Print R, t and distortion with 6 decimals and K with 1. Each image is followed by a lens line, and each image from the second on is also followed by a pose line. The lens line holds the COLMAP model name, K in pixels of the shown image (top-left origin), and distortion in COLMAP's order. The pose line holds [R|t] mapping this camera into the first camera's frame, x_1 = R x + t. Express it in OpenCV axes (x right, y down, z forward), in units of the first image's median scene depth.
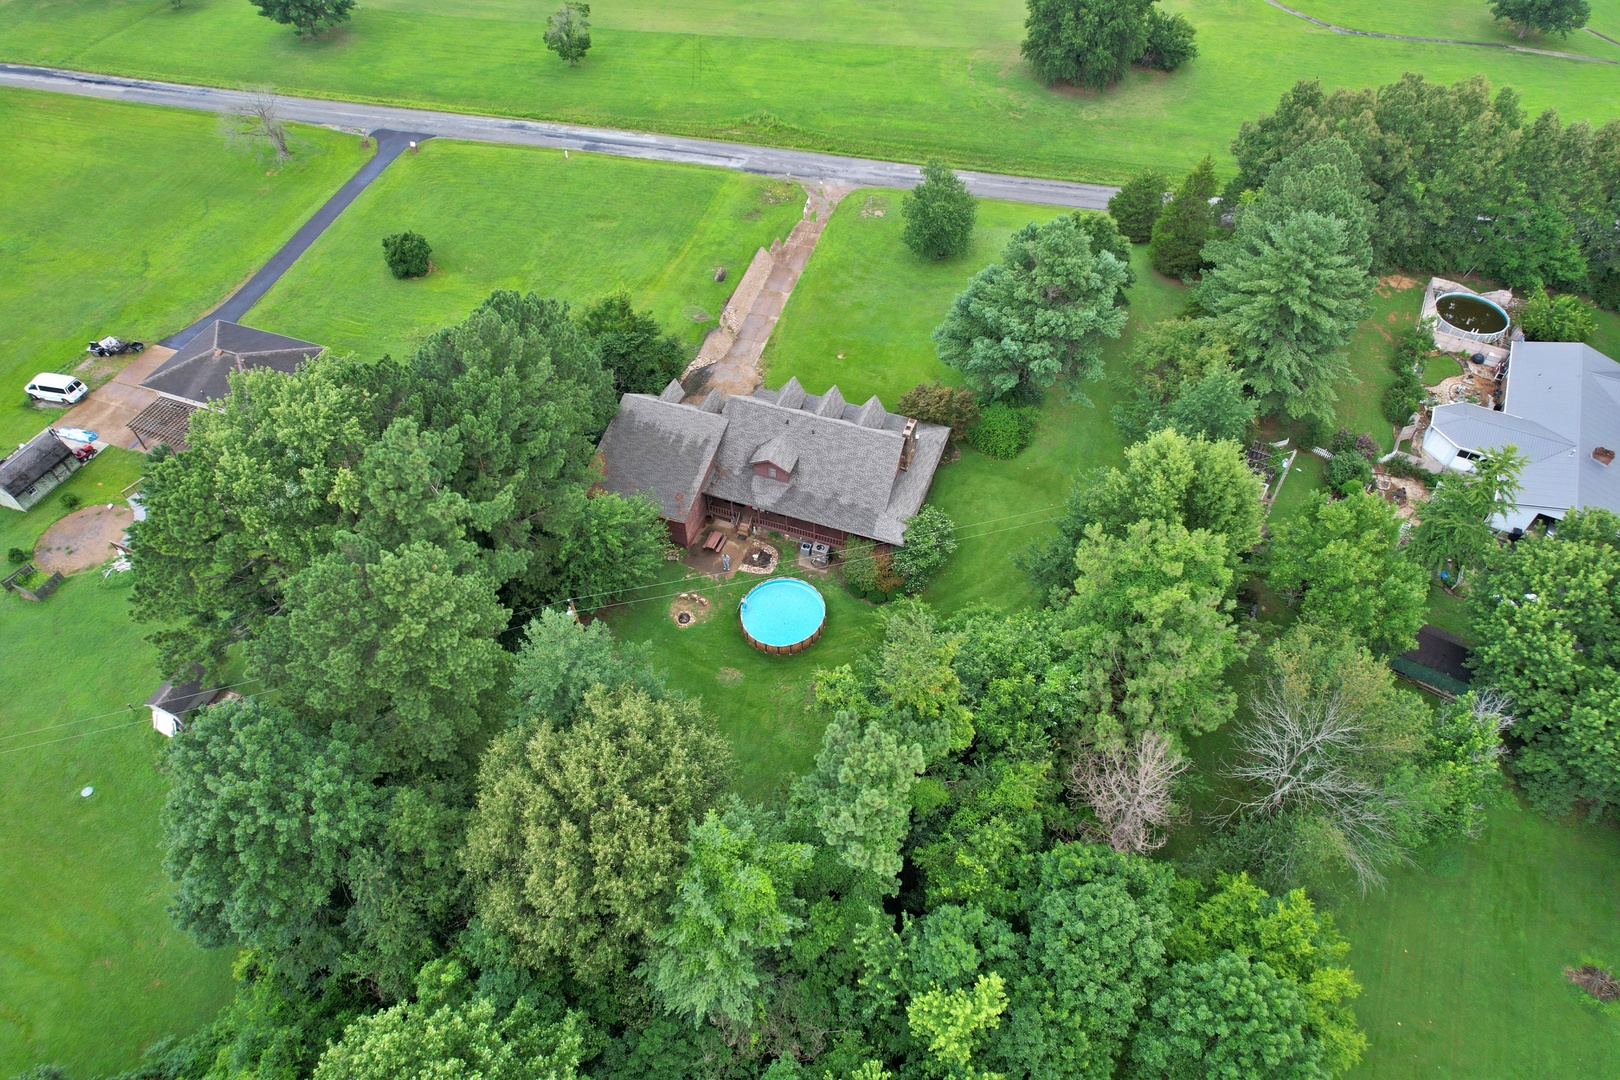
lens RADIAL K [[1039.2, 0, 810.0], [0, 1039.2, 540.0], [0, 0, 1]] dist [-0.054279, 0.048168]
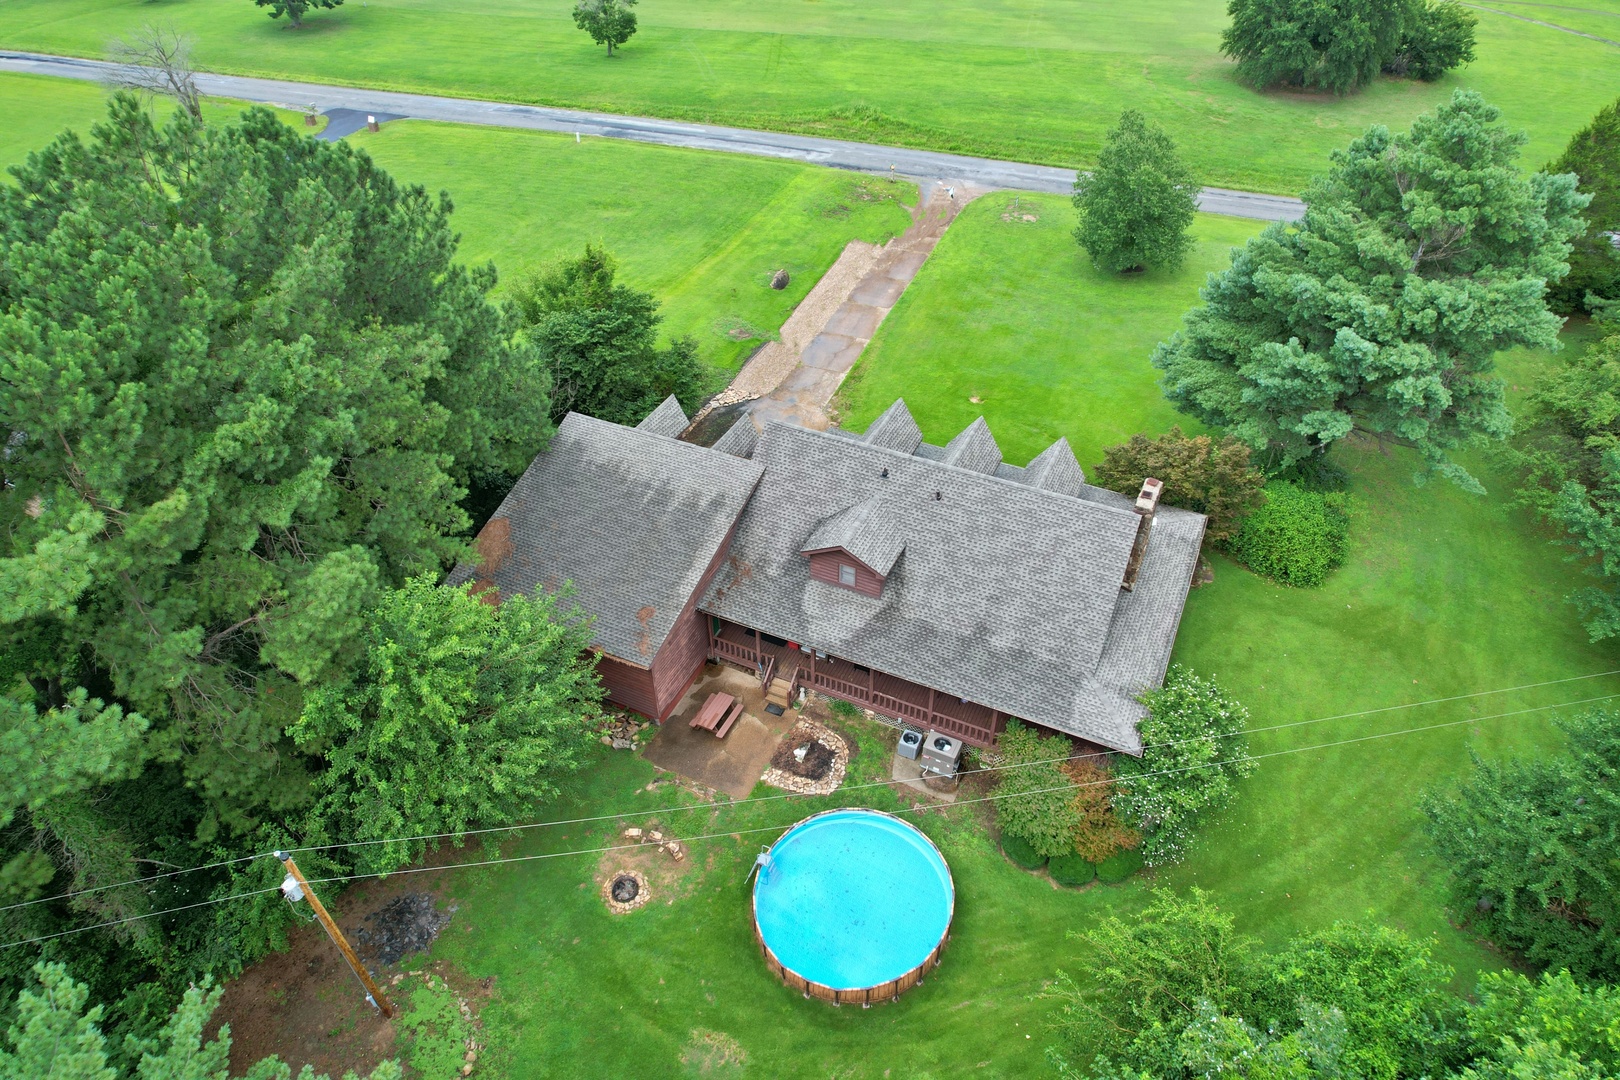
lens RADIAL K [[1039.2, 0, 810.0], [0, 1039.2, 540.0], [0, 0, 1]] dist [-0.054279, 0.048168]
pose [[0.996098, 0.057234, -0.067174, -0.020154], [-0.066970, 0.985951, -0.153021, -0.006594], [0.057472, 0.156923, 0.985937, 0.476078]]
